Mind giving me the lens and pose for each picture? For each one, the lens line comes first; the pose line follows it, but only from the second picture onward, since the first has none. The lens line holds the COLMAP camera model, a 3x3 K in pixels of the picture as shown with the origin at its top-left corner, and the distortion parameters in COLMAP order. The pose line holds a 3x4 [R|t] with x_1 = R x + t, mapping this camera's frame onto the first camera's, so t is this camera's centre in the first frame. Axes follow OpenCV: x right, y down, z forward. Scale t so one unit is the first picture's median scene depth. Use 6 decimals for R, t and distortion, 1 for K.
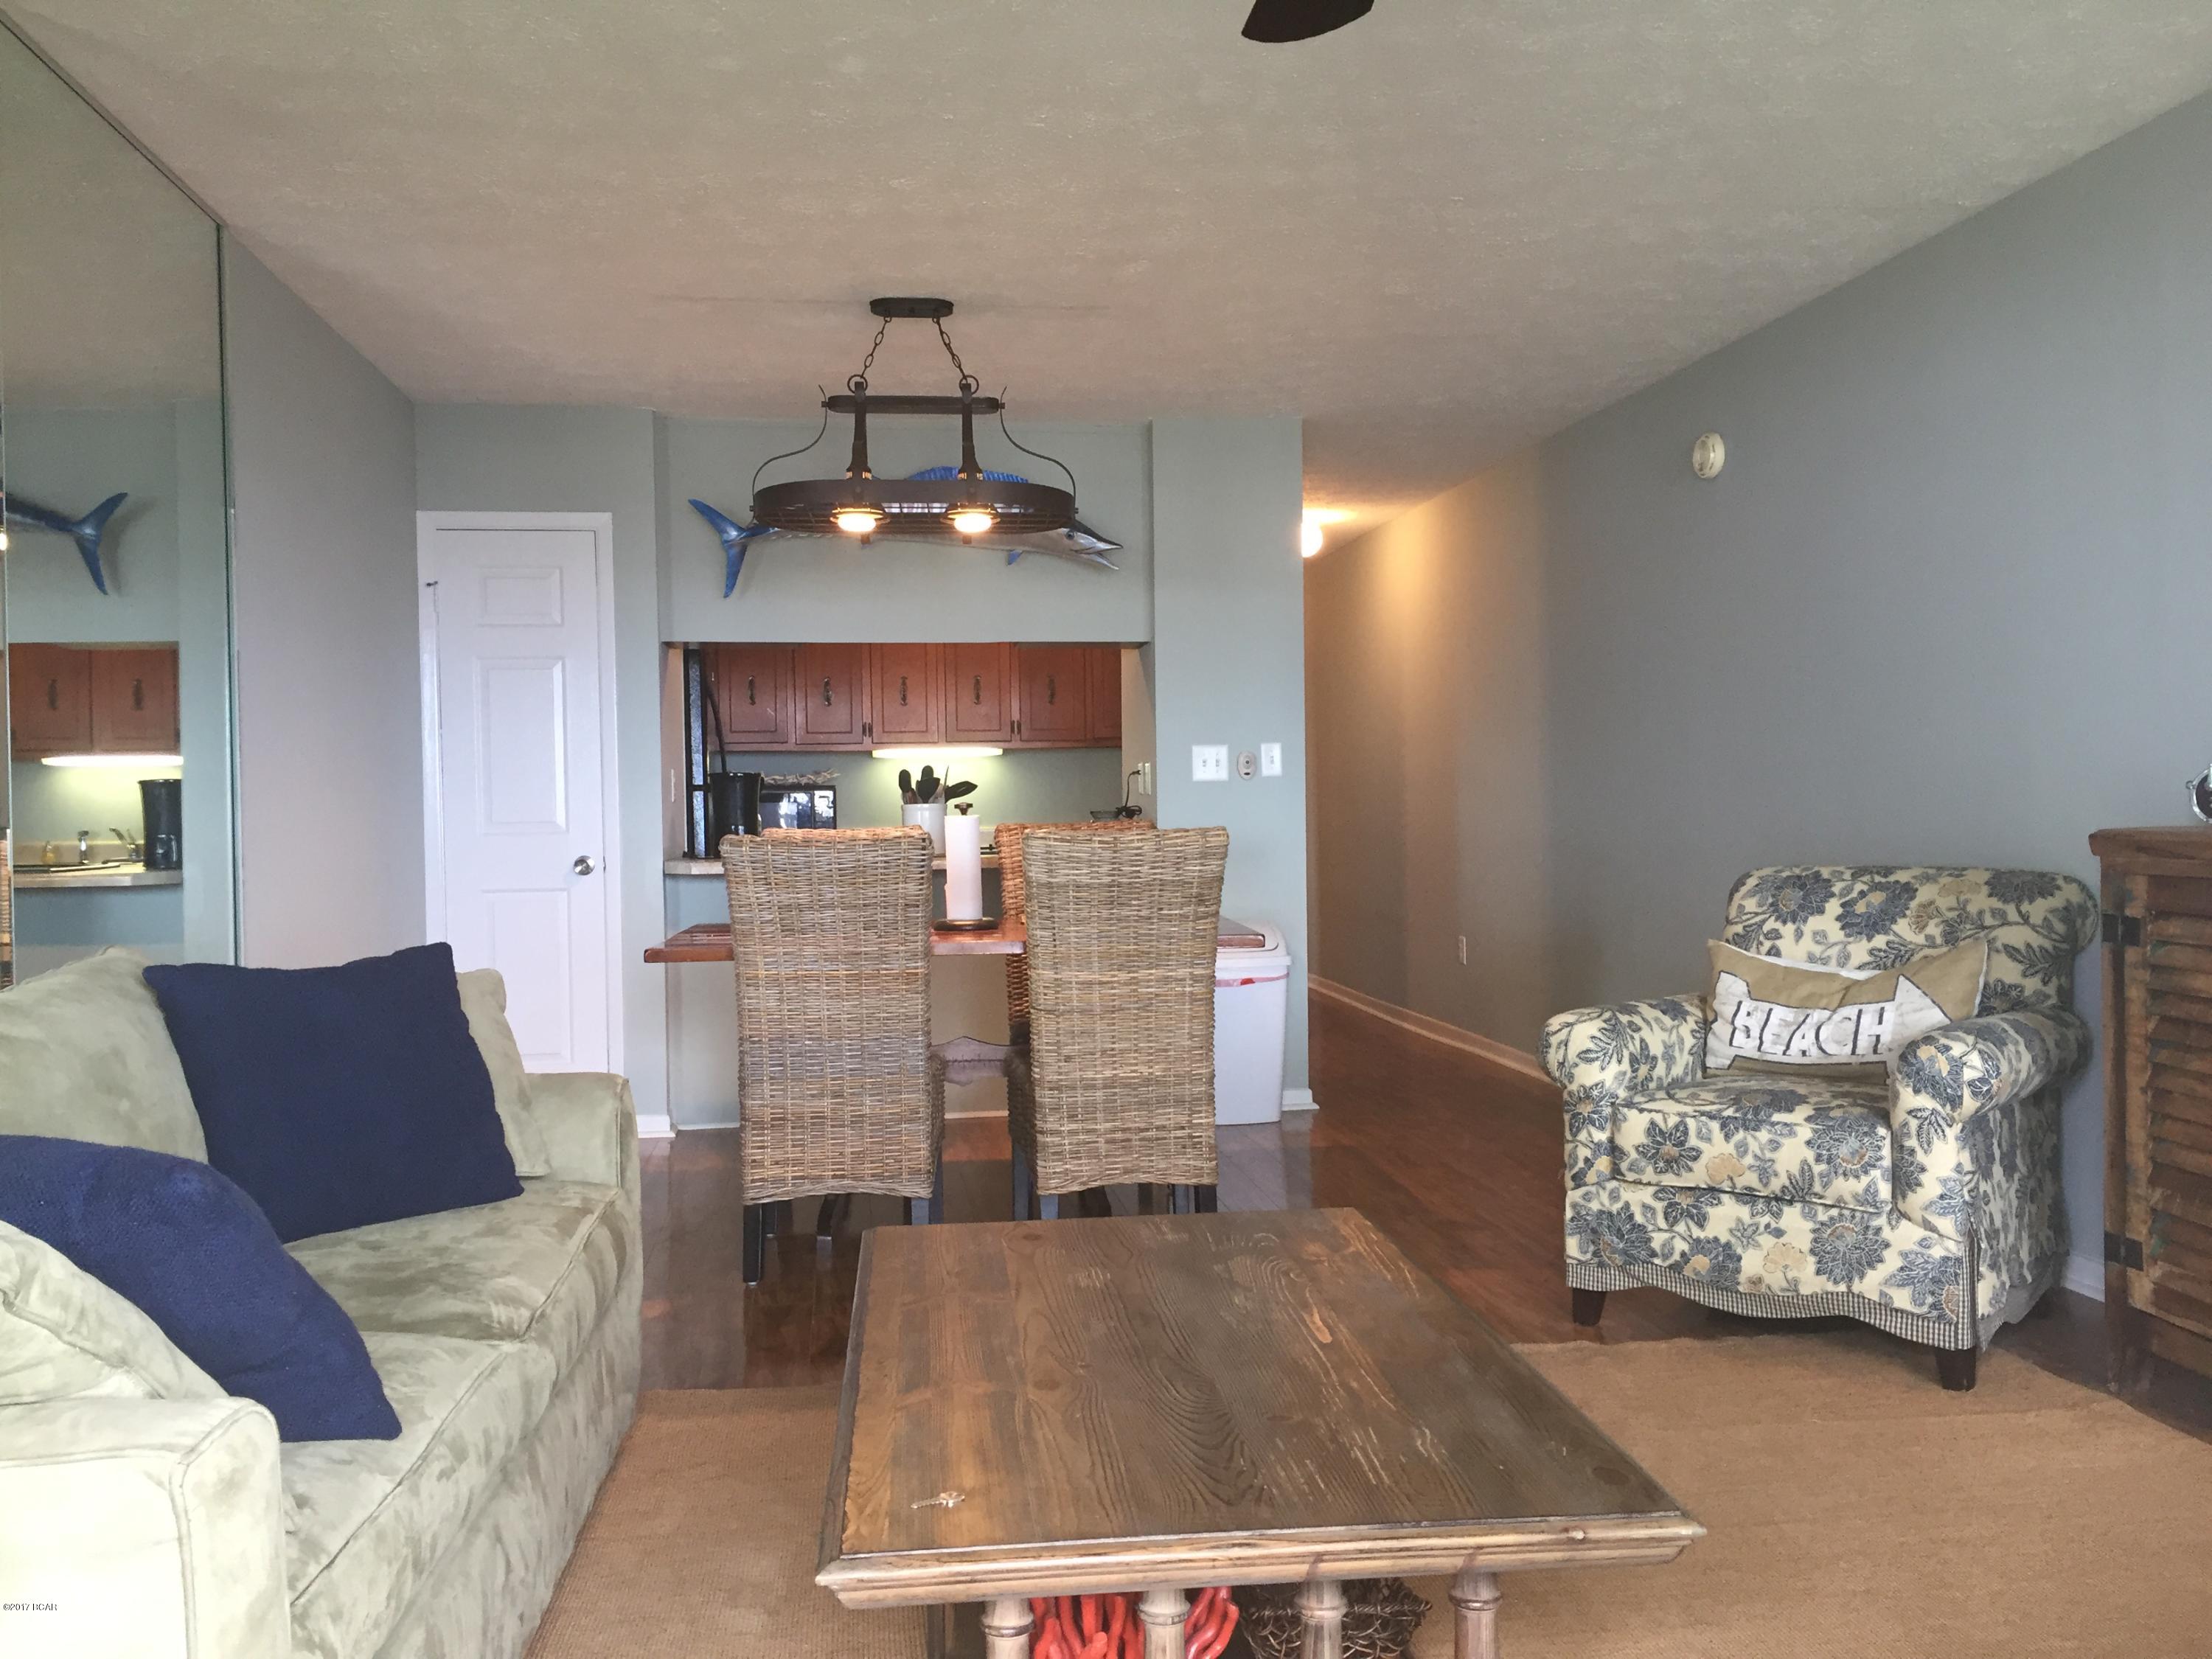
lens RADIAL K [[1898.7, 0, 1106.0], [0, 1898.7, 829.5], [0, 0, 1]] dist [0.089779, -0.130330]
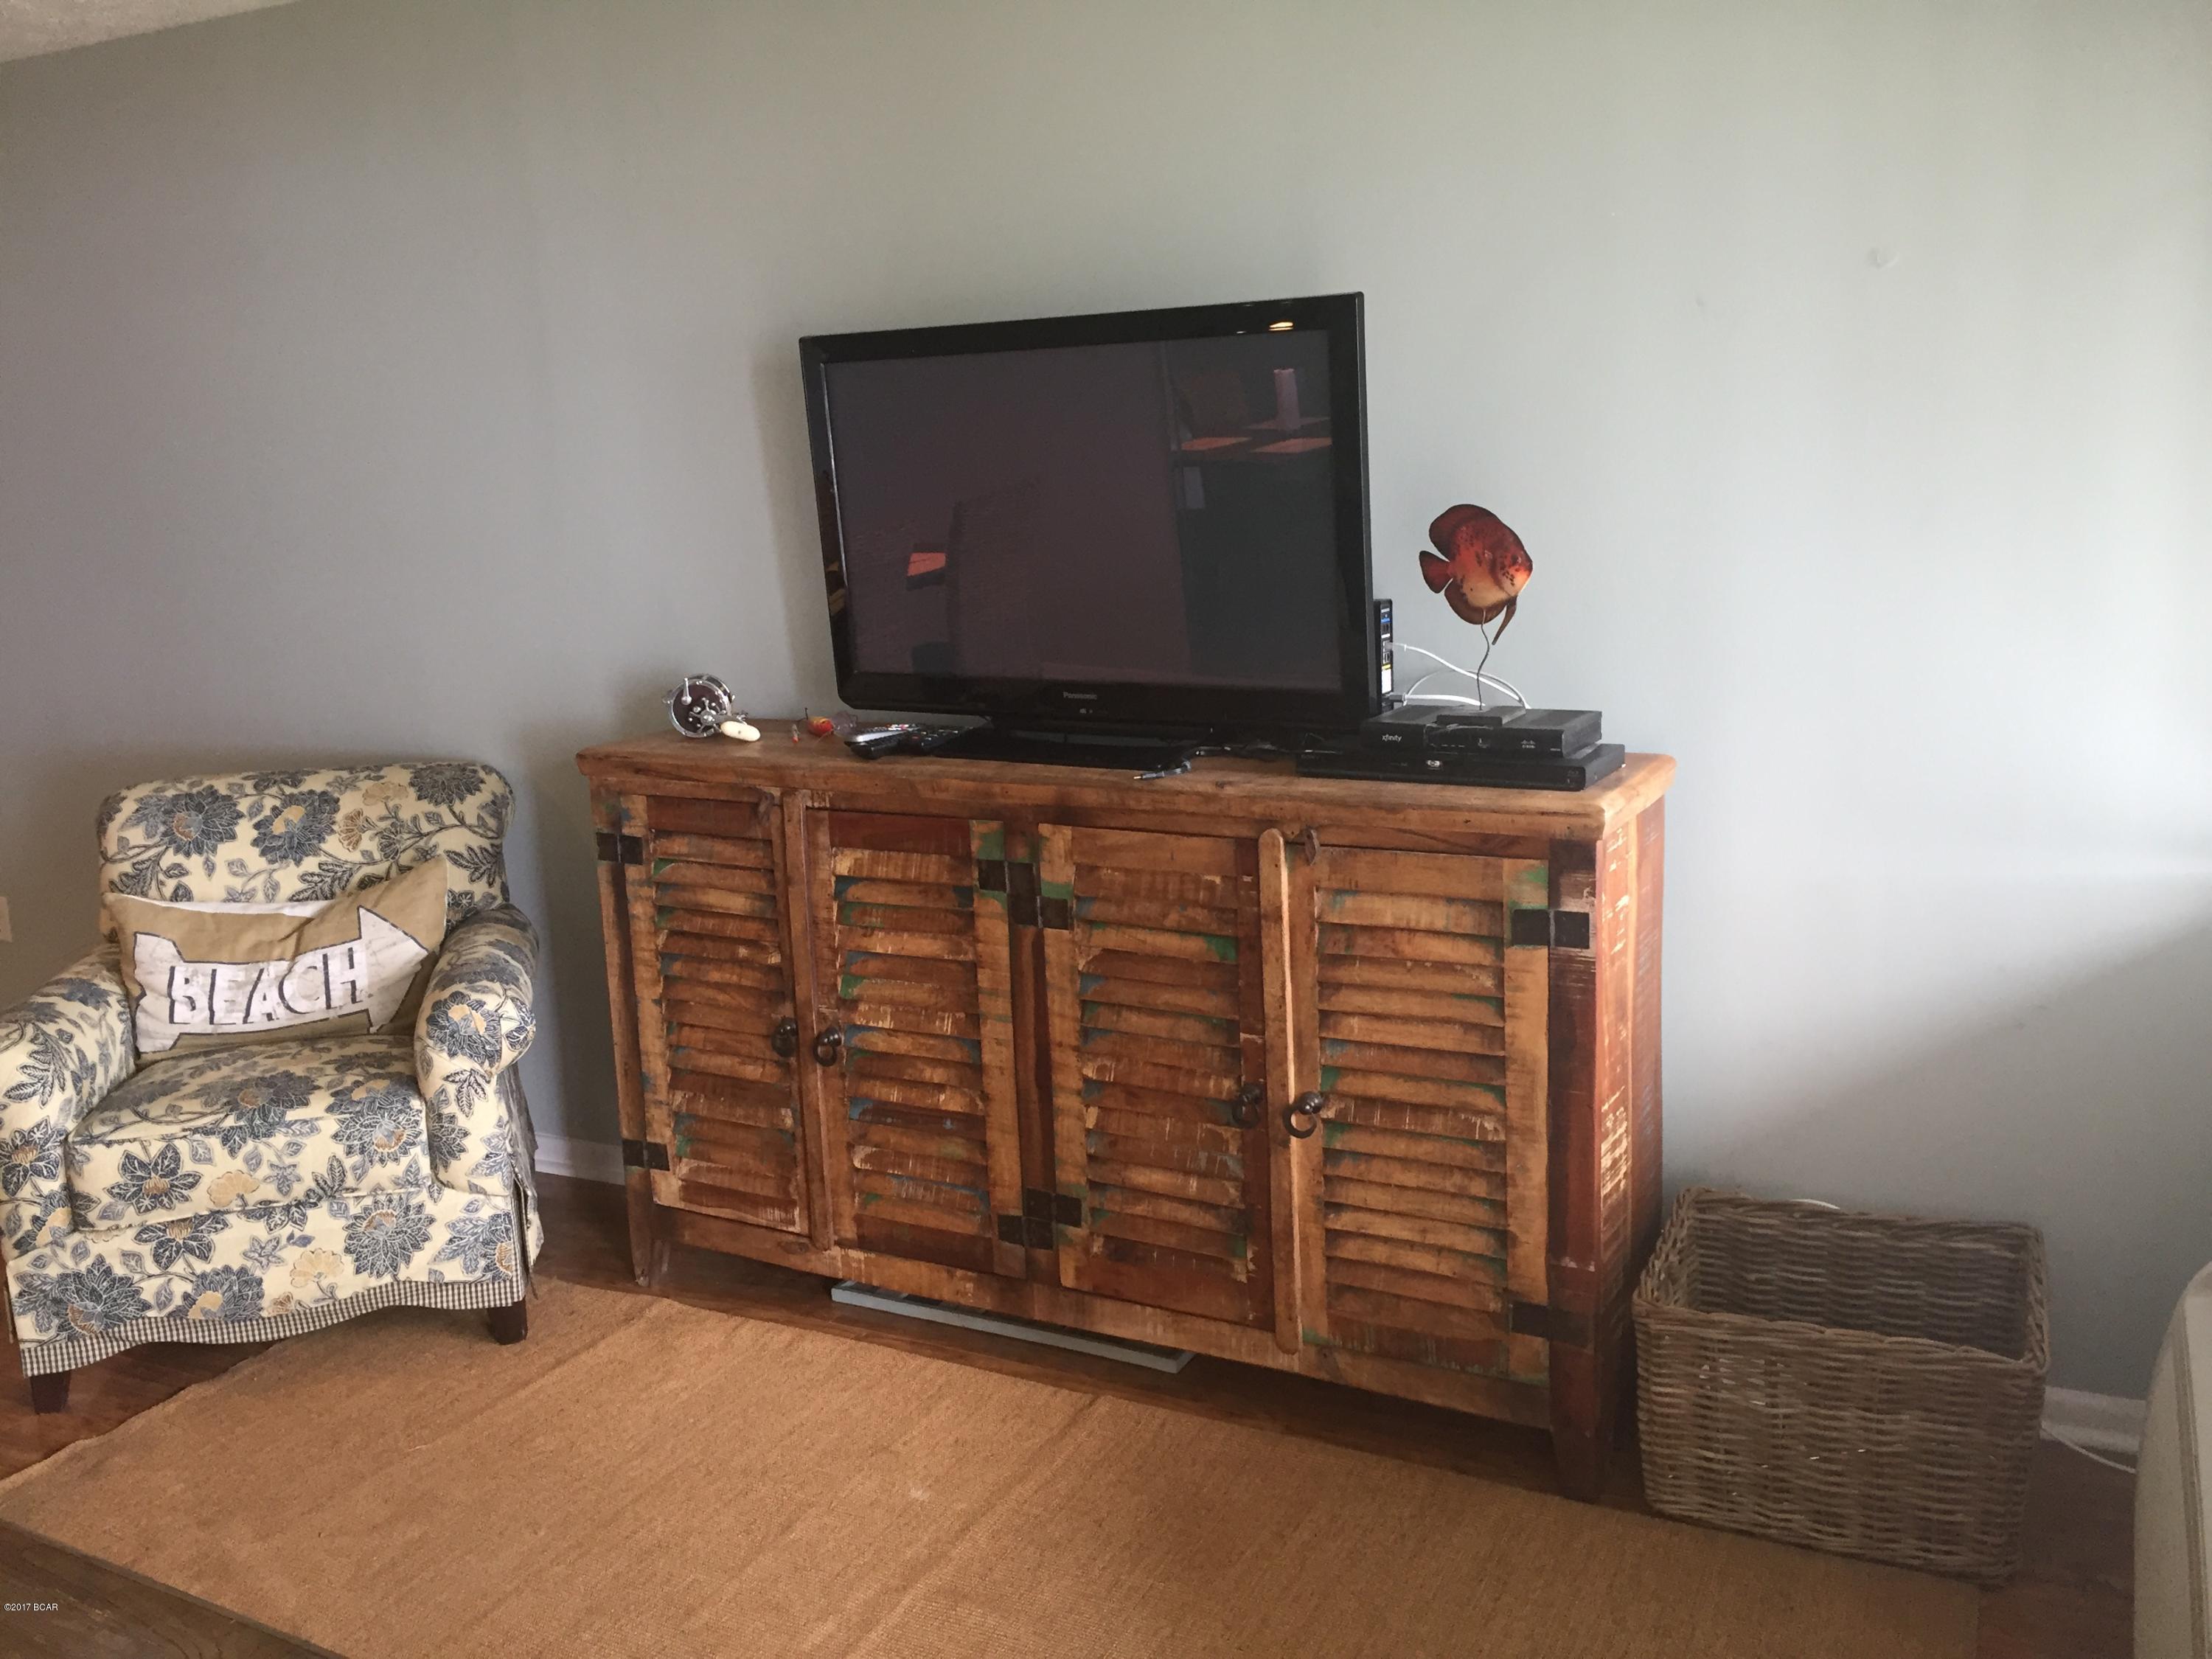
lens RADIAL K [[1898.7, 0, 1106.0], [0, 1898.7, 829.5], [0, 0, 1]] dist [0.089779, -0.130330]
pose [[0.574034, -0.165851, 0.801859, -0.107337], [0.041591, 0.983914, 0.173732, -0.106955], [-0.817774, -0.066377, 0.571699, 0.207492]]
